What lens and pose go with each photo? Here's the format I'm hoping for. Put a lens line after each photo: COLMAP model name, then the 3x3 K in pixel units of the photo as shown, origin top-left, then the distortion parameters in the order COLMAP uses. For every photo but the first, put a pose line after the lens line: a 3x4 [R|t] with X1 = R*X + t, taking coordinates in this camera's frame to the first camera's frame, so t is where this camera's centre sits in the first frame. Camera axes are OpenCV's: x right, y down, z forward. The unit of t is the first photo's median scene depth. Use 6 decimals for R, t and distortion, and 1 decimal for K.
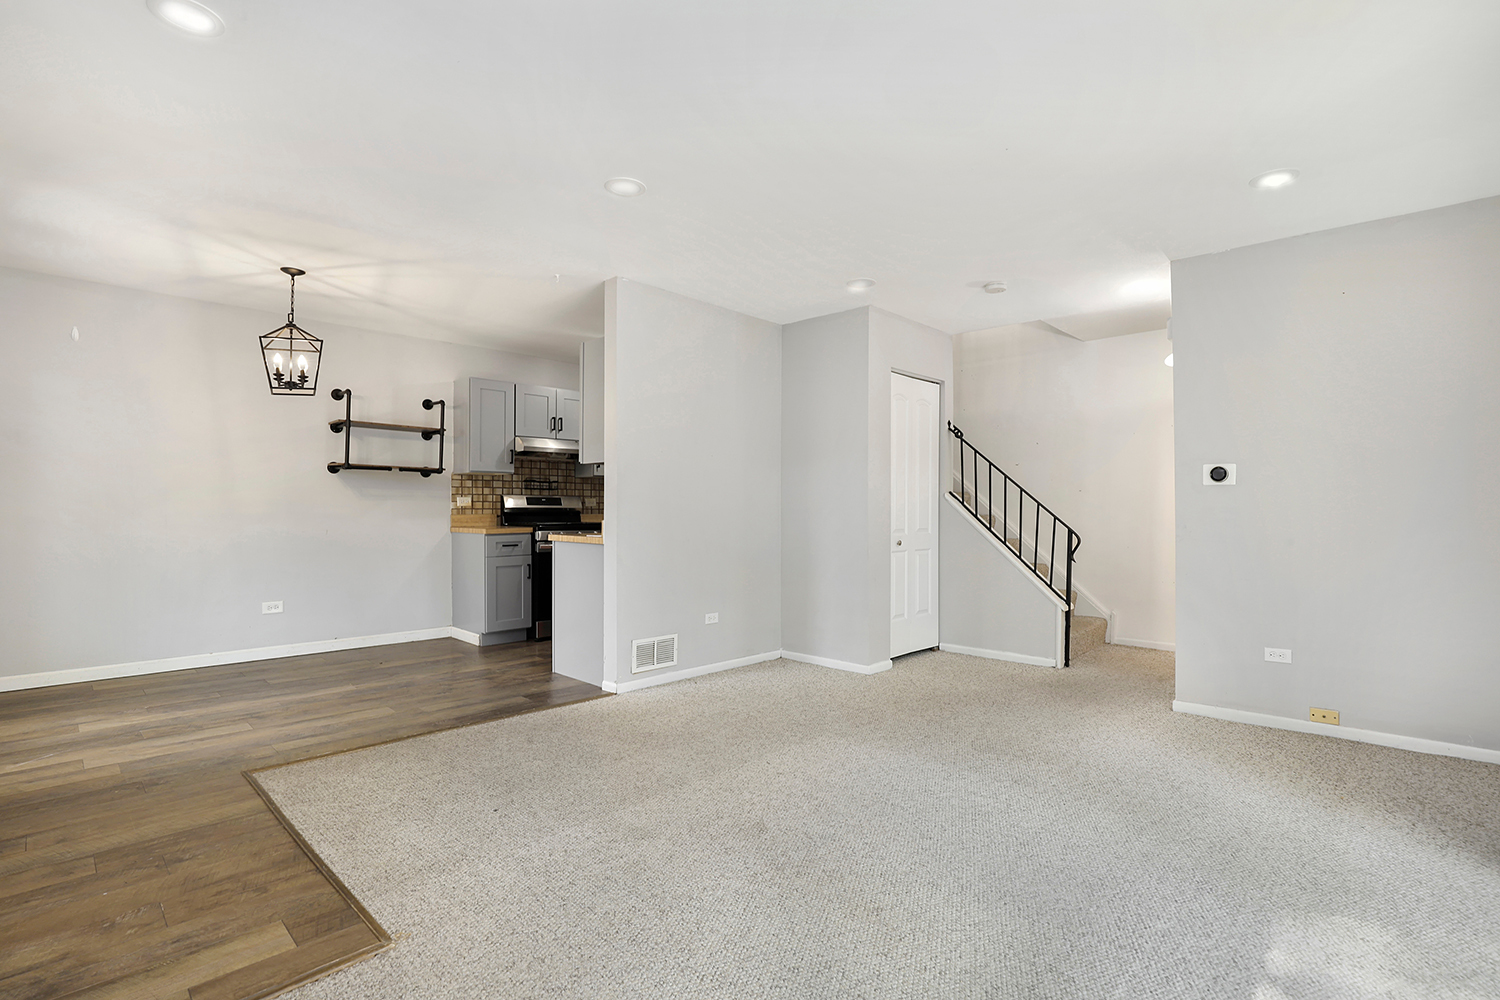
lens RADIAL K [[710.4, 0, 759.0], [0, 710.4, 506.5], [0, 0, 1]] dist [-0.027845, -0.000037]
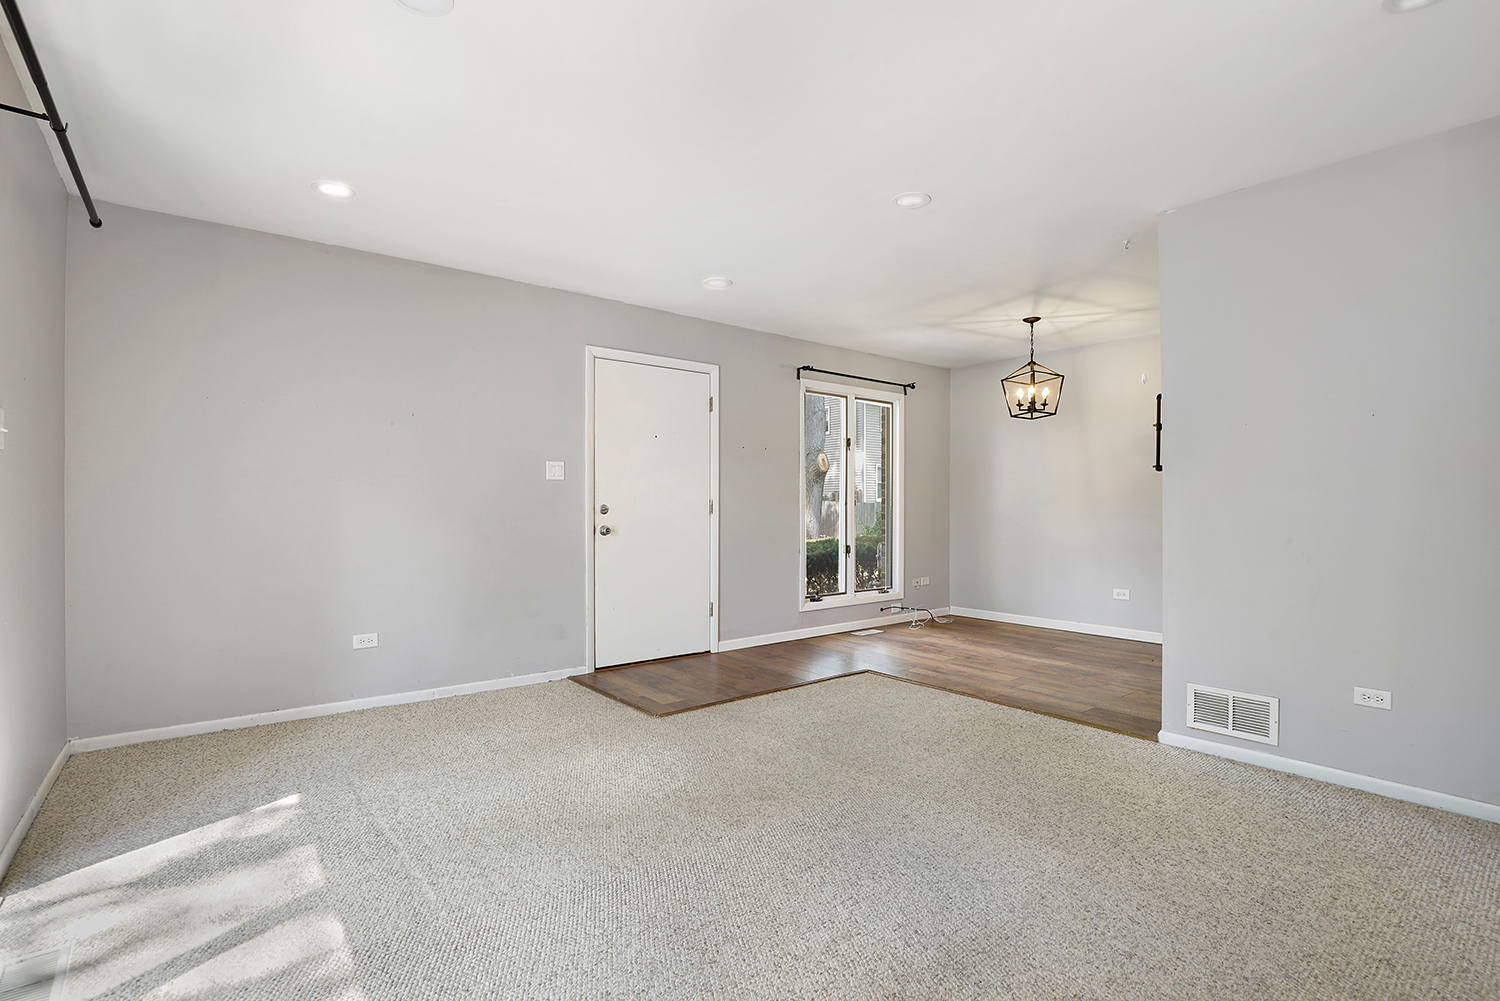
lens RADIAL K [[710.4, 0, 759.0], [0, 710.4, 507.0], [0, 0, 1]] dist [-0.027845, -0.000037]
pose [[-0.136153, -0.004580, -0.990677, 0.691862], [0.000037, 0.999989, -0.004628, 0.006710], [0.990688, -0.000666, -0.136151, 0.724814]]
